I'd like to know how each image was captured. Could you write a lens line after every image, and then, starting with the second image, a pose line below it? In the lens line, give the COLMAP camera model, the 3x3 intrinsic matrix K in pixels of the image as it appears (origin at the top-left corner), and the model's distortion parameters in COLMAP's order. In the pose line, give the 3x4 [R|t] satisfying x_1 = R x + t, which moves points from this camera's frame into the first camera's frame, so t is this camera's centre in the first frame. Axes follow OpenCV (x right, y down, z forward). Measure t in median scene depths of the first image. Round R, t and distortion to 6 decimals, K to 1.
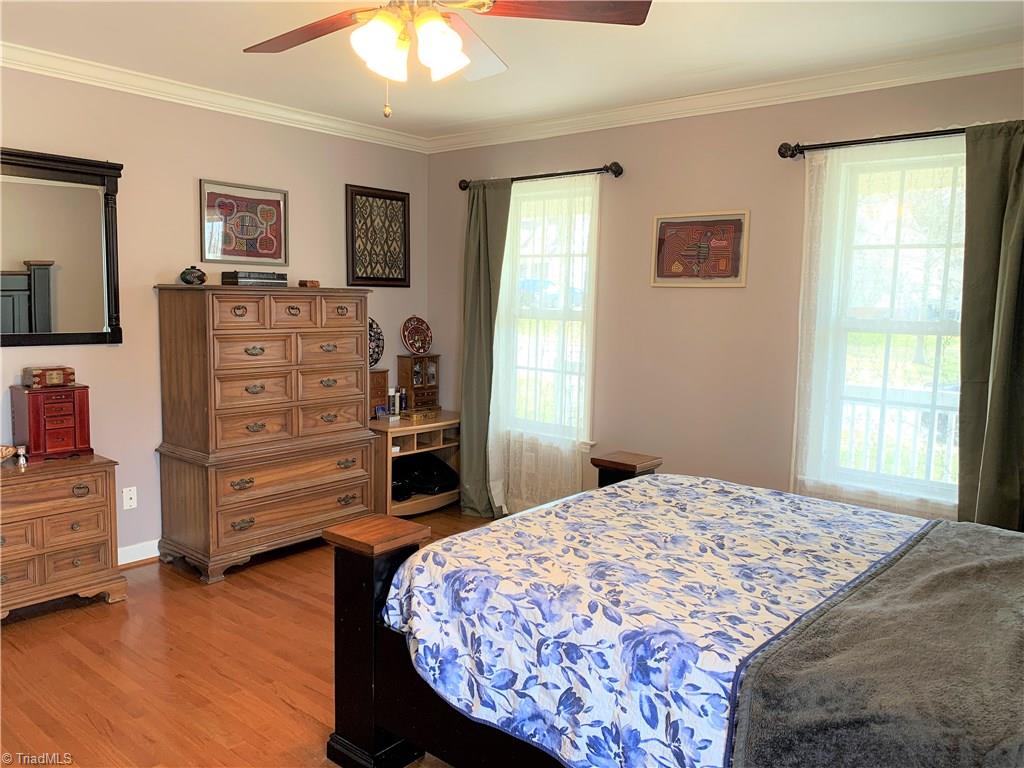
lens RADIAL K [[788.7, 0, 502.7], [0, 788.7, 379.8], [0, 0, 1]] dist [0.094026, -0.136428]
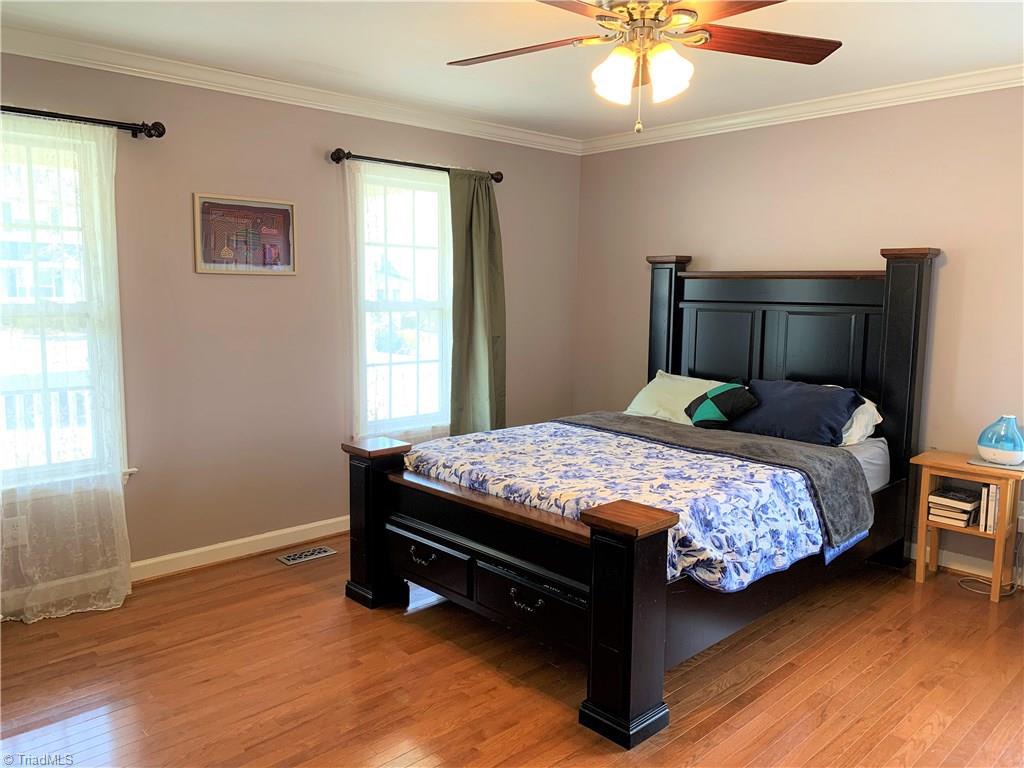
lens RADIAL K [[777.0, 0, 512.0], [0, 777.0, 384.0], [0, 0, 1]] dist [0.047791, -0.125516]
pose [[0.102421, -0.143036, 0.984404, -0.939754], [0.101845, 0.985915, 0.132659, -0.109879], [-0.989514, 0.086670, 0.115546, 0.815049]]
